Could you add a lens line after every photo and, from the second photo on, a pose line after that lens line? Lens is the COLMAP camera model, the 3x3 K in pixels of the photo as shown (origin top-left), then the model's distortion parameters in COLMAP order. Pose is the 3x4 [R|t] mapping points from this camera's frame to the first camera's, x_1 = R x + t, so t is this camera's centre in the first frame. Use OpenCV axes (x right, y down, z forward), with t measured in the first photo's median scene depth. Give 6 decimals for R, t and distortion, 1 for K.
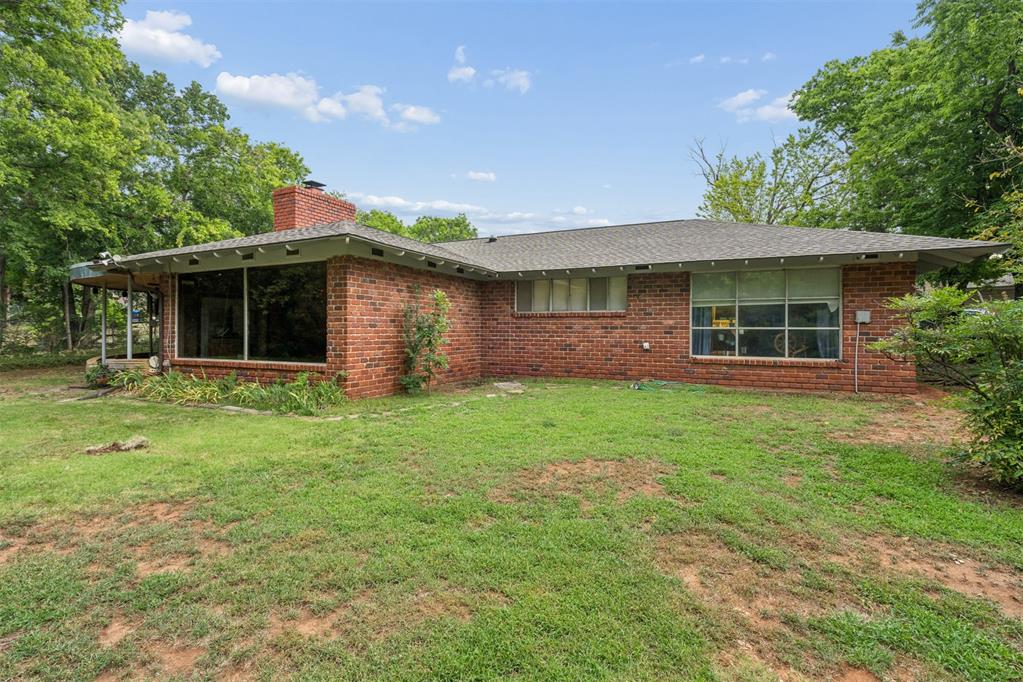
lens RADIAL K [[459.5, 0, 512.3], [0, 459.5, 332.1], [0, 0, 1]] dist [-0.000905, 0.000221]
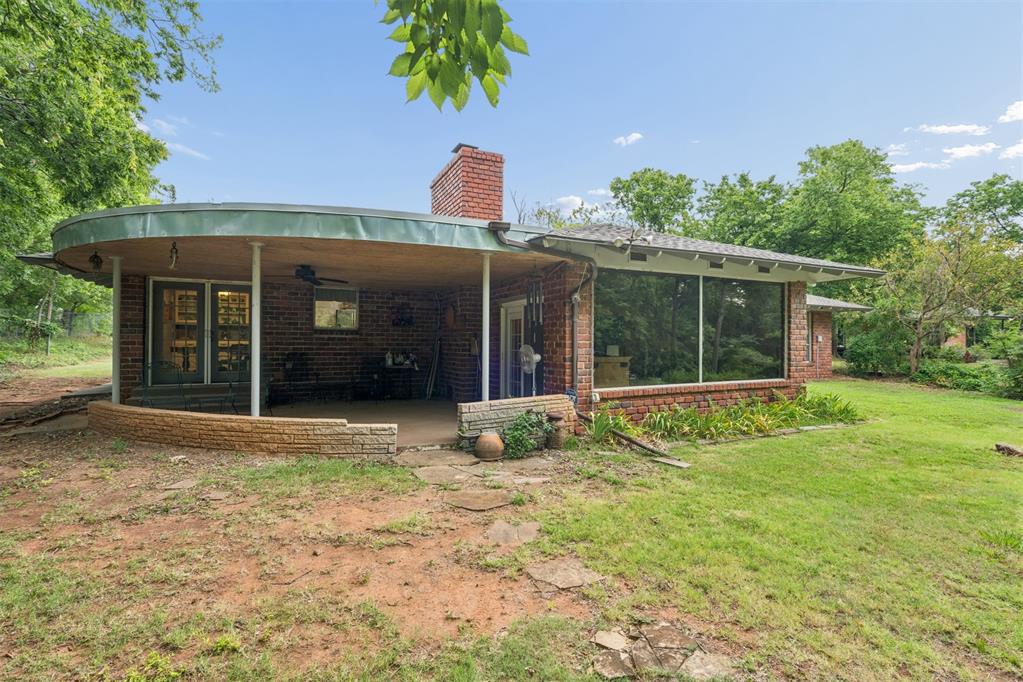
lens RADIAL K [[459.5, 0, 514.0], [0, 459.5, 345.2], [0, 0, 1]] dist [-0.000905, 0.000221]
pose [[0.639123, -0.003041, 0.769098, -1.411490], [0.005328, 0.999986, -0.000473, -0.010525], [-0.769086, 0.004400, 0.639130, 0.686336]]
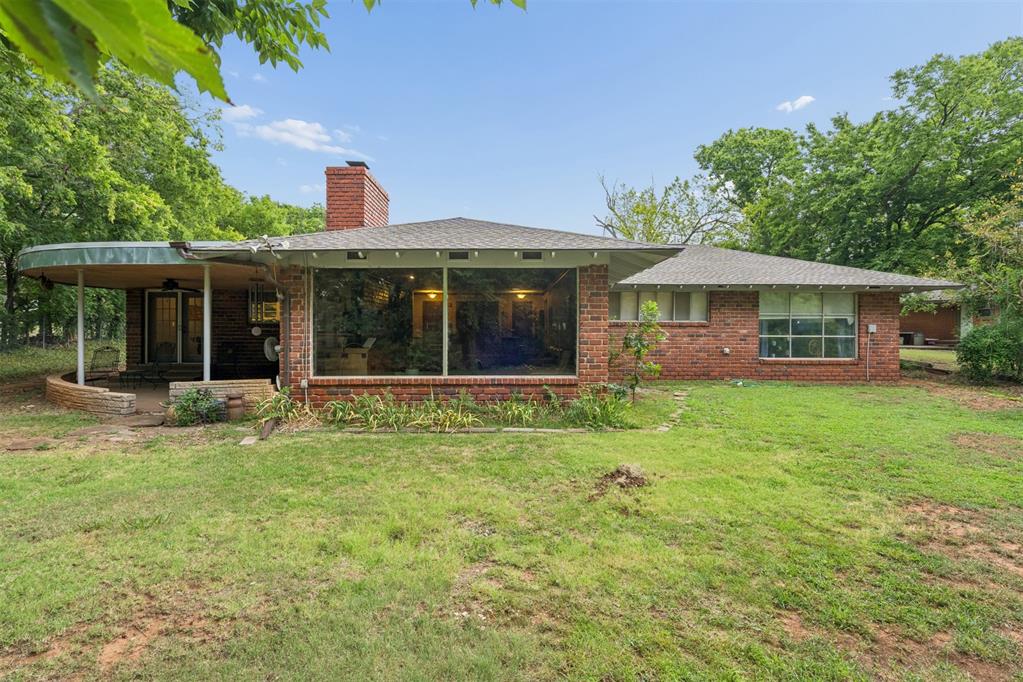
lens RADIAL K [[459.5, 0, 515.7], [0, 459.5, 339.4], [0, 0, 1]] dist [-0.000905, 0.000221]
pose [[0.901879, -0.006050, 0.431946, -0.802777], [0.002121, 0.999952, 0.009578, -0.014288], [-0.431983, -0.007722, 0.901849, 0.160685]]
